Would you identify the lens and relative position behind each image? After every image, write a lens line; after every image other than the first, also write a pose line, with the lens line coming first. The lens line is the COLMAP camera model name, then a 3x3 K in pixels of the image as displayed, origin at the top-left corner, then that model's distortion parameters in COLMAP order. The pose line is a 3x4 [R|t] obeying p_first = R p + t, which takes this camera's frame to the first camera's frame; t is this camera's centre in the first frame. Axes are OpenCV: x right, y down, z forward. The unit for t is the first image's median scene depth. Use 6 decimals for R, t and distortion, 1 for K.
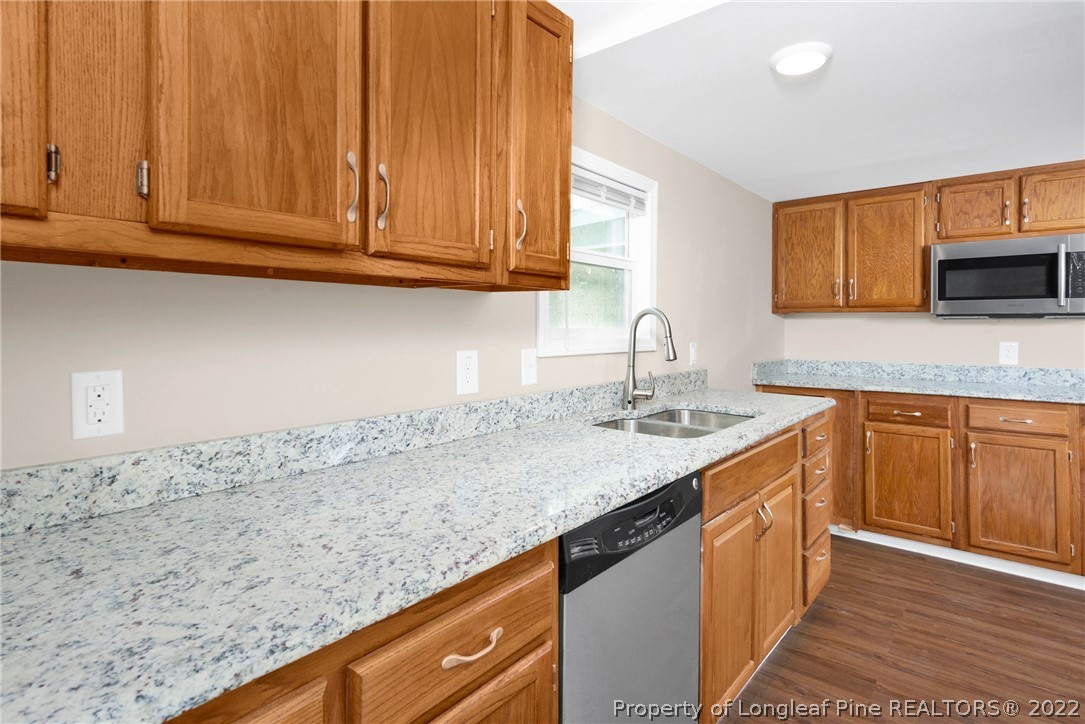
lens RADIAL K [[563.4, 0, 583.9], [0, 563.4, 330.8], [0, 0, 1]] dist [0.005570, -0.001145]
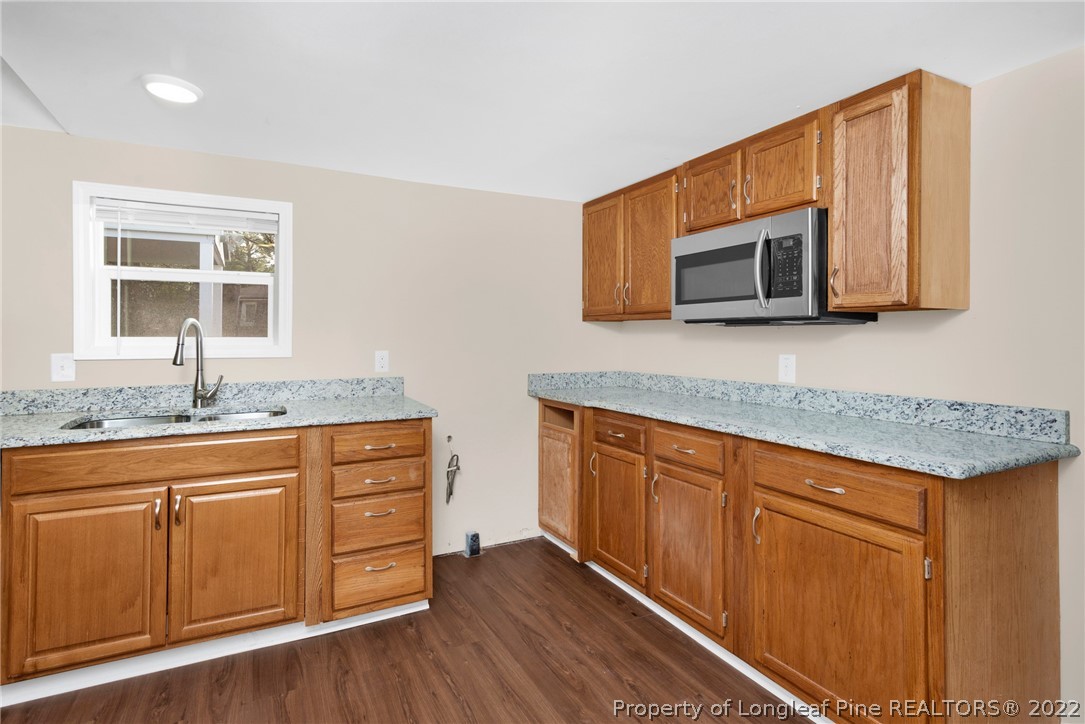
lens RADIAL K [[563.4, 0, 552.1], [0, 563.4, 335.1], [0, 0, 1]] dist [0.005570, -0.001145]
pose [[0.921437, -0.001316, -0.388525, 0.967908], [-0.002279, 0.999959, -0.008794, 0.000594], [0.388521, 0.008989, 0.921396, 0.183521]]
